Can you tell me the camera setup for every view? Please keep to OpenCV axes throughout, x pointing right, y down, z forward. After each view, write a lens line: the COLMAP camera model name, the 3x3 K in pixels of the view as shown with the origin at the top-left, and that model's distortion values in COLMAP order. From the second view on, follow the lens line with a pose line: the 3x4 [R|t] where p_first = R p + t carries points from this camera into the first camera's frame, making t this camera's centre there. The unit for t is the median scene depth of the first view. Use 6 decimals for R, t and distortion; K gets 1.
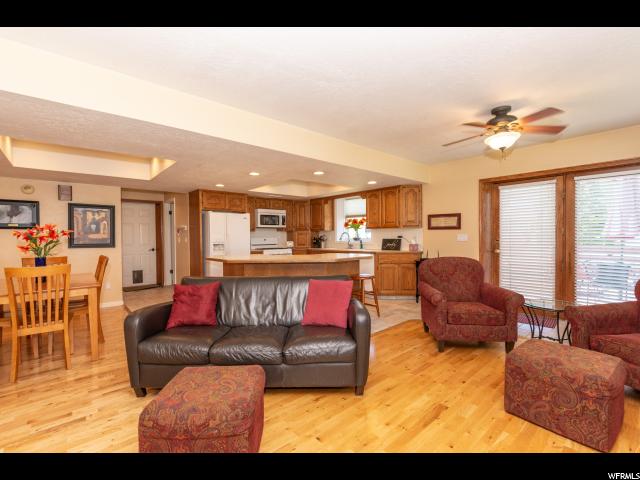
lens RADIAL K [[296.2, 0, 317.6], [0, 296.2, 239.5], [0, 0, 1]] dist [-0.001663, 0.002042]
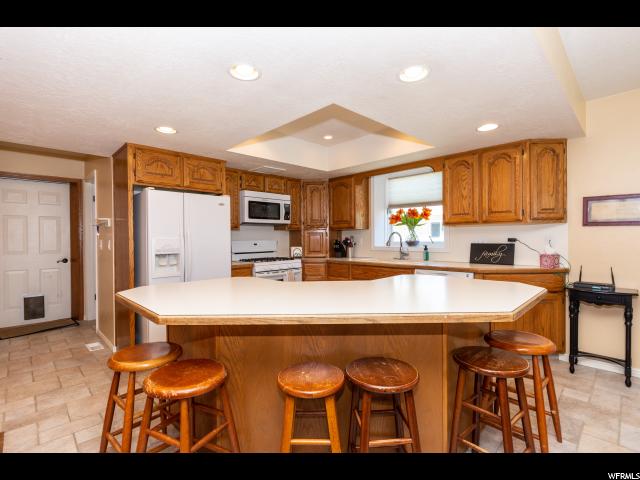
lens RADIAL K [[313.4, 0, 316.7], [0, 313.4, 241.7], [0, 0, 1]] dist [0.011613, -0.000104]
pose [[0.998864, 0.000682, 0.047643, -0.091966], [-0.000674, 1.000000, -0.000173, -0.004808], [-0.047643, 0.000140, 0.998864, 0.393029]]
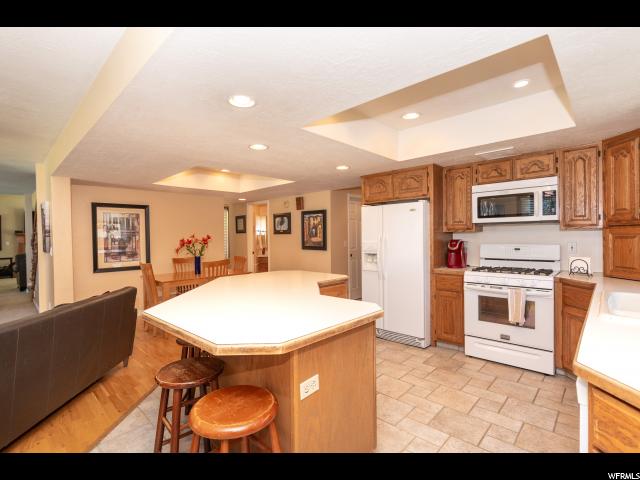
lens RADIAL K [[313.4, 0, 320.1], [0, 313.4, 237.3], [0, 0, 1]] dist [0.011613, -0.000104]
pose [[0.069098, 0.013567, -0.997518, 0.307188], [0.001878, 0.999904, 0.013729, -0.026422], [0.997608, -0.002822, 0.069066, 0.716713]]
